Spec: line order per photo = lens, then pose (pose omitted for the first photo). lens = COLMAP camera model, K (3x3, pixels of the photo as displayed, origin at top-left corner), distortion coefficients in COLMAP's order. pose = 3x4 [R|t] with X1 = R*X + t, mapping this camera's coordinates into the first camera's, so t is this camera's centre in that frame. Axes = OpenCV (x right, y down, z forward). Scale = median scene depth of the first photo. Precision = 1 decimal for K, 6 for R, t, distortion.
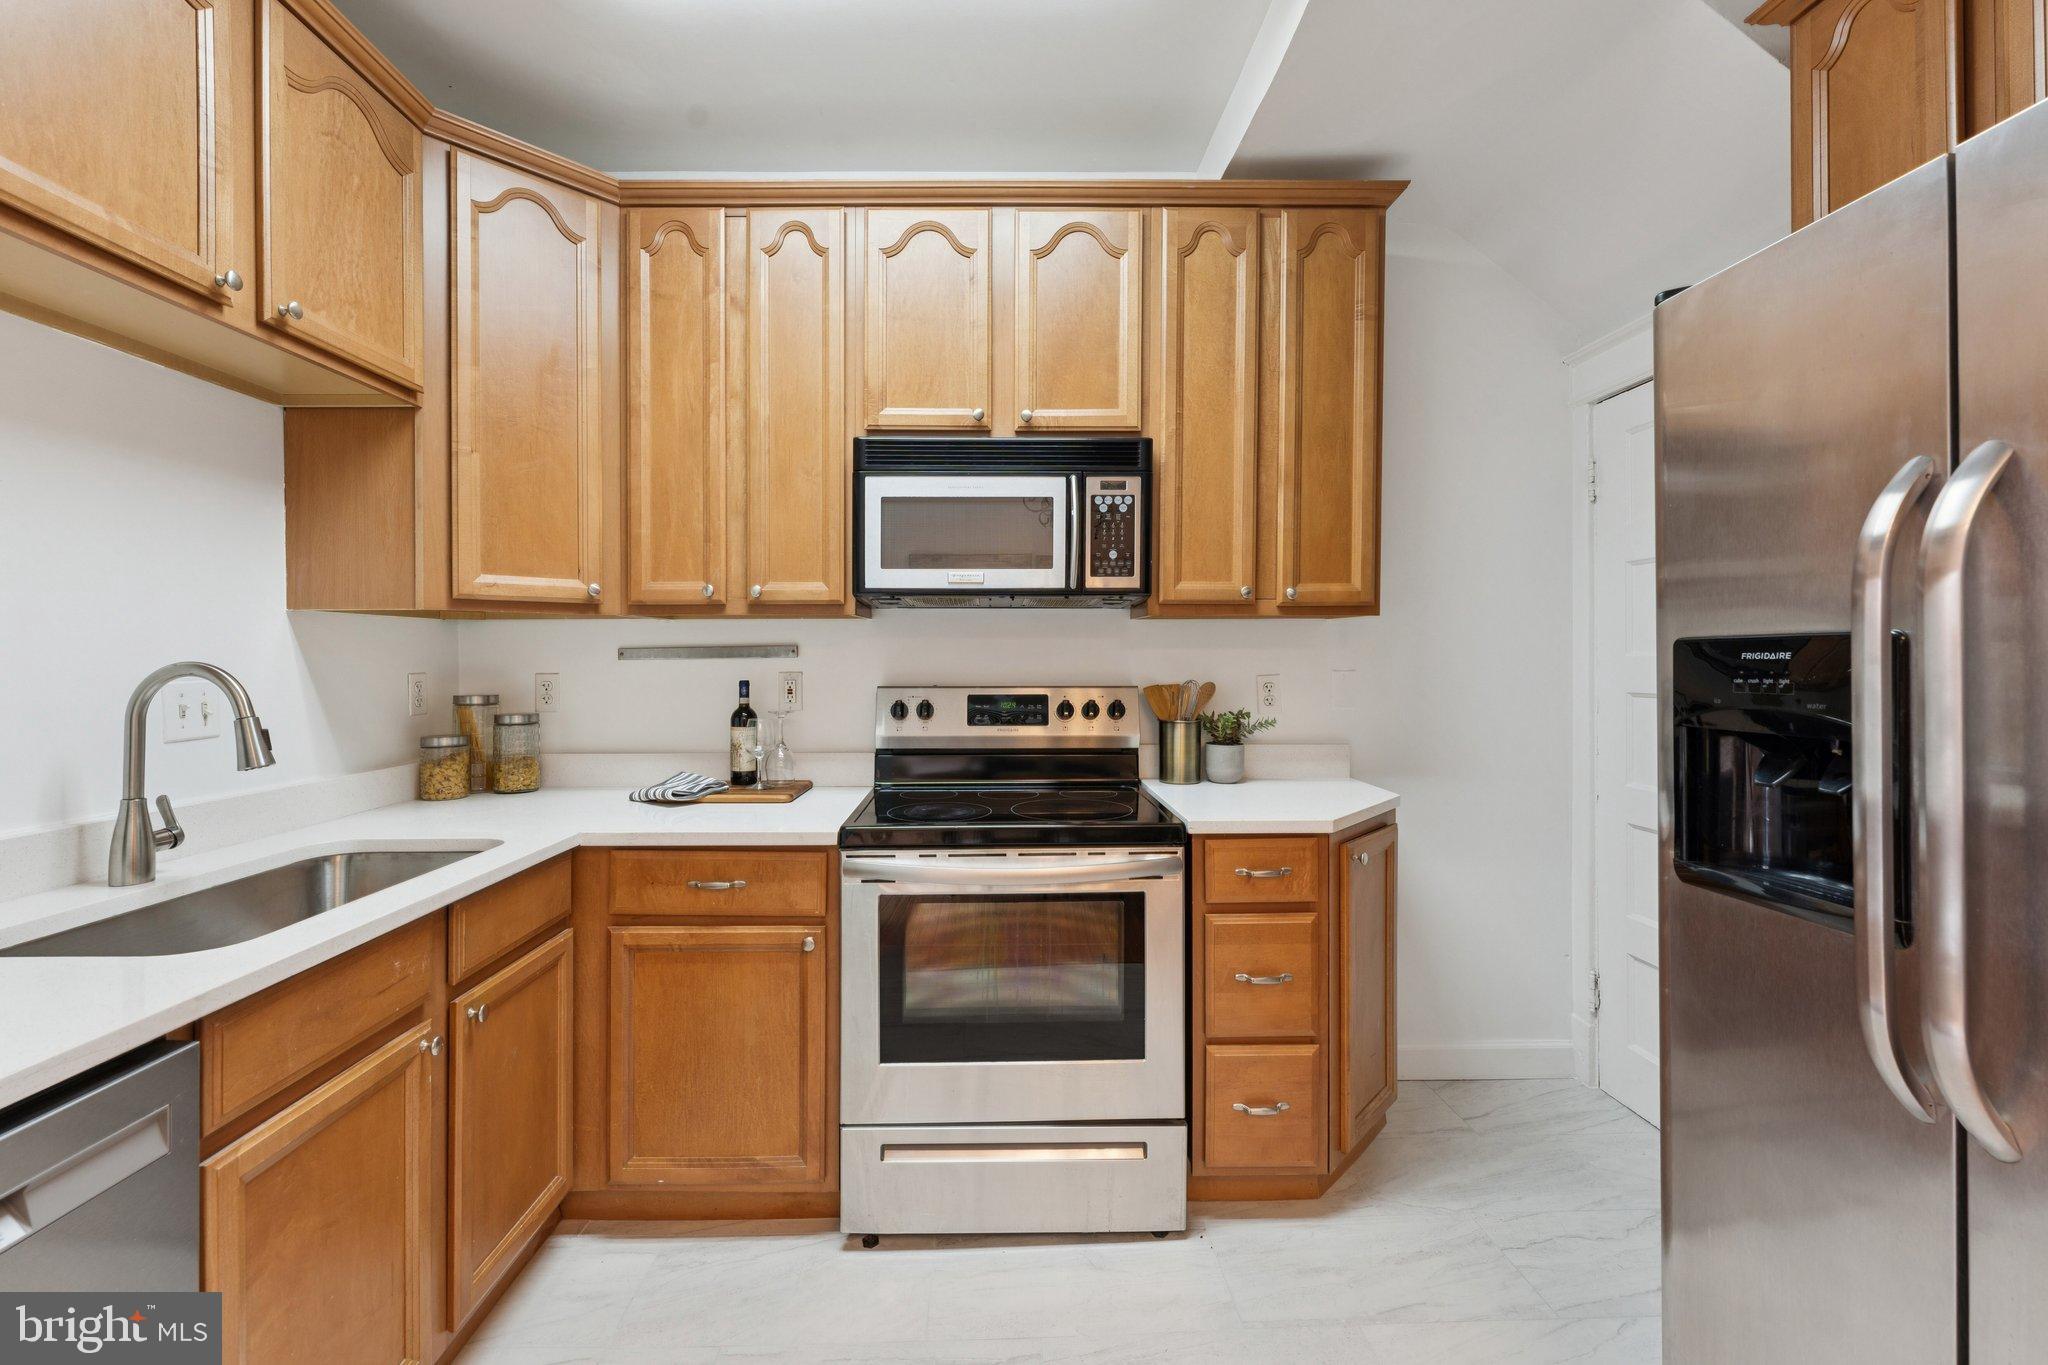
lens RADIAL K [[834.8, 0, 999.1], [0, 834.8, 660.5], [0, 0, 1]] dist [0.000733, -0.000185]
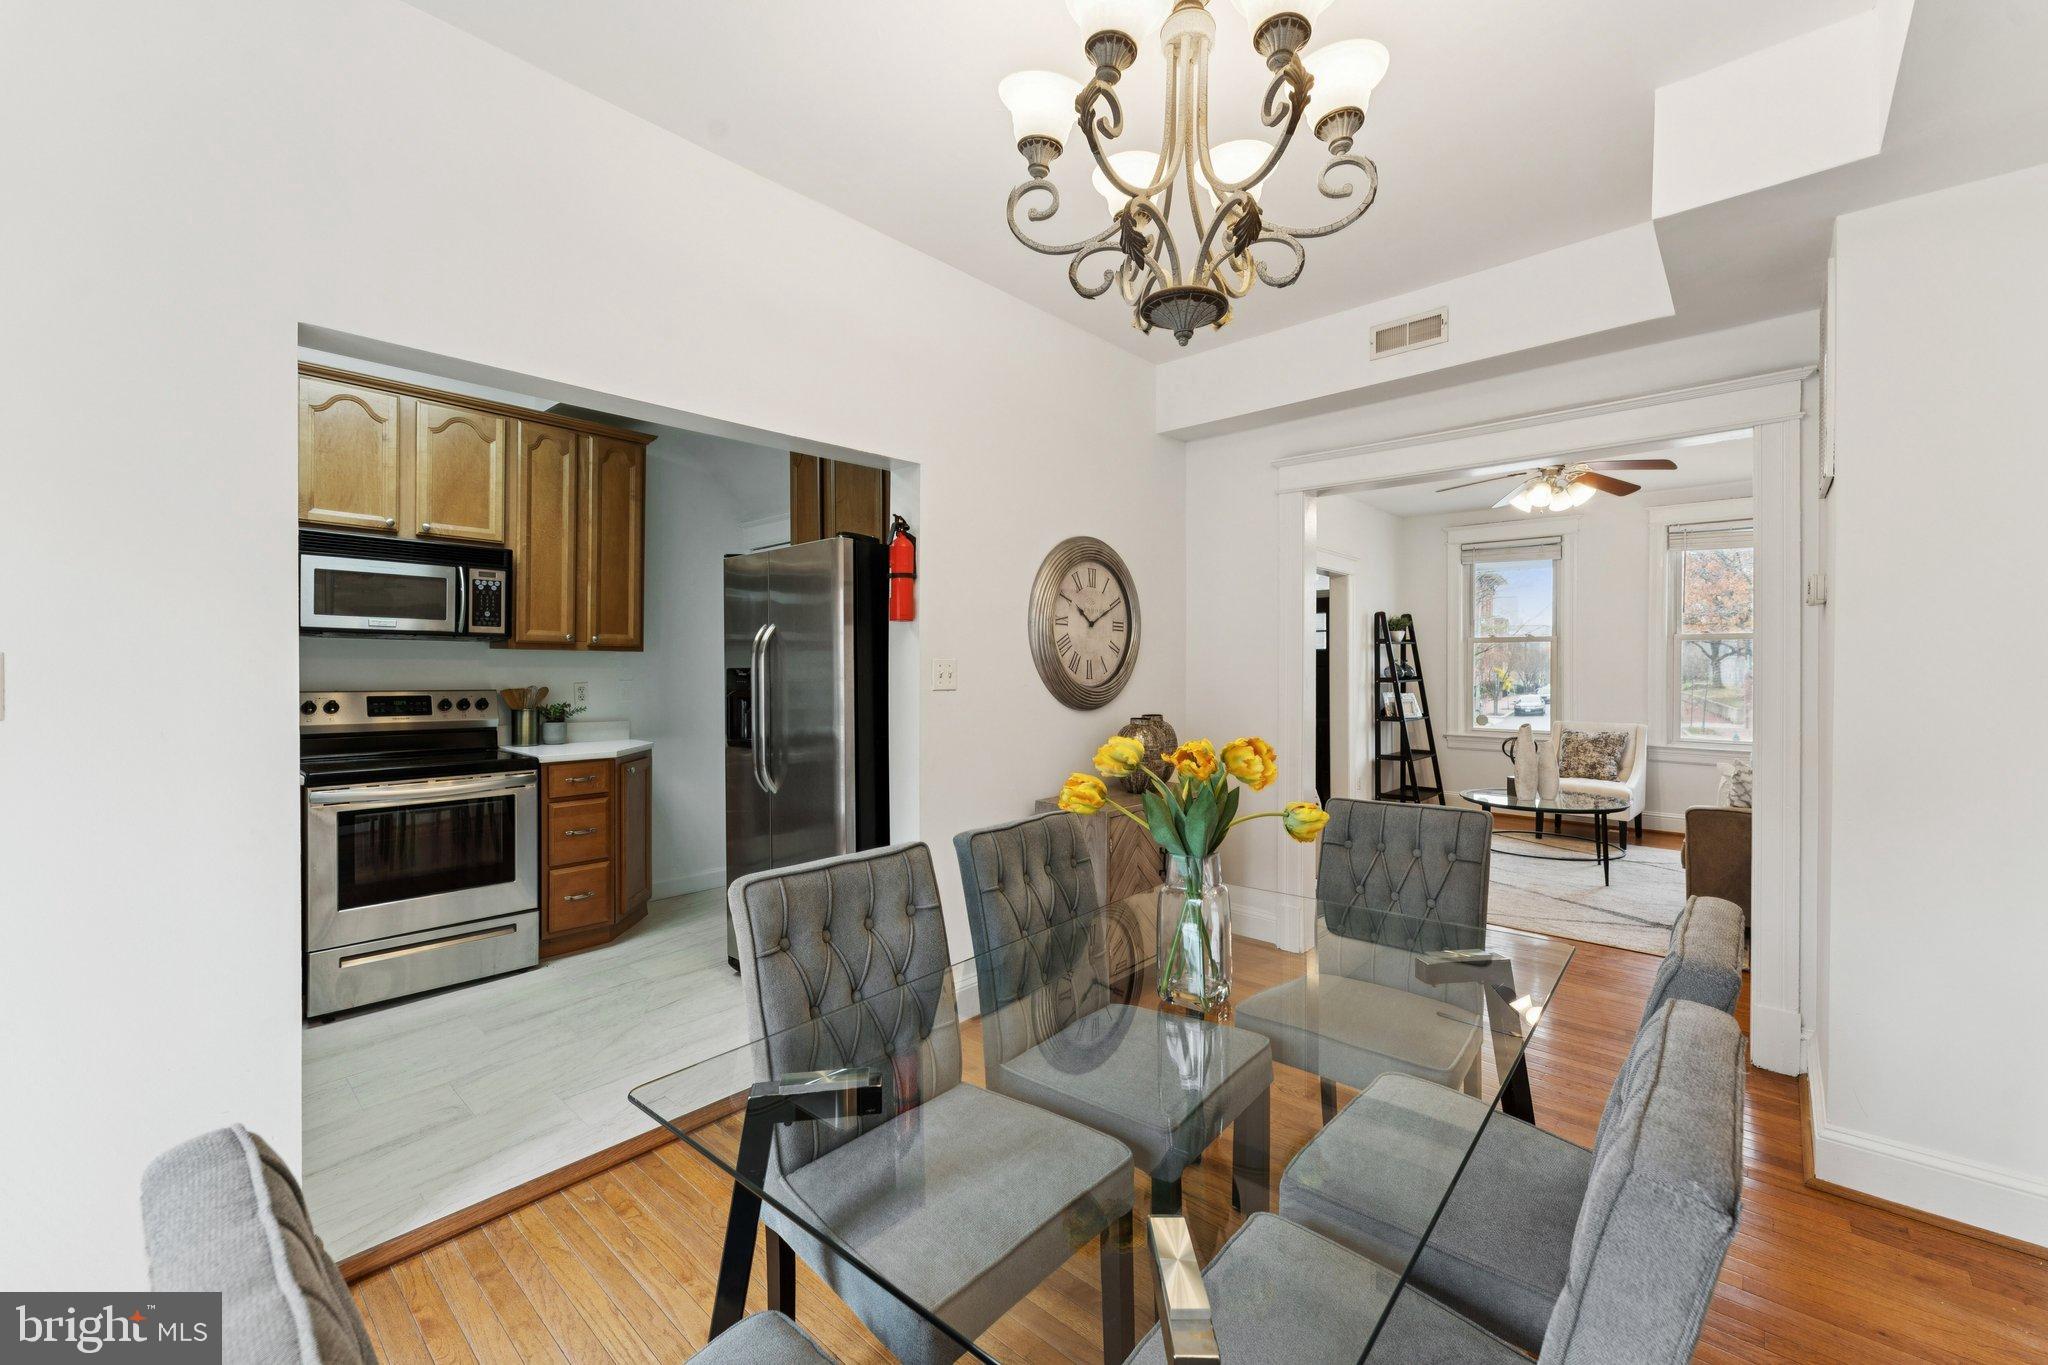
lens RADIAL K [[831.2, 0, 1033.3], [0, 831.2, 675.9], [0, 0, 1]] dist [-0.002720, -0.000185]
pose [[0.680990, -0.001740, 0.732290, -0.359263], [-0.000738, 0.999995, 0.003063, -0.002204], [-0.732292, -0.002626, 0.680986, -1.028417]]
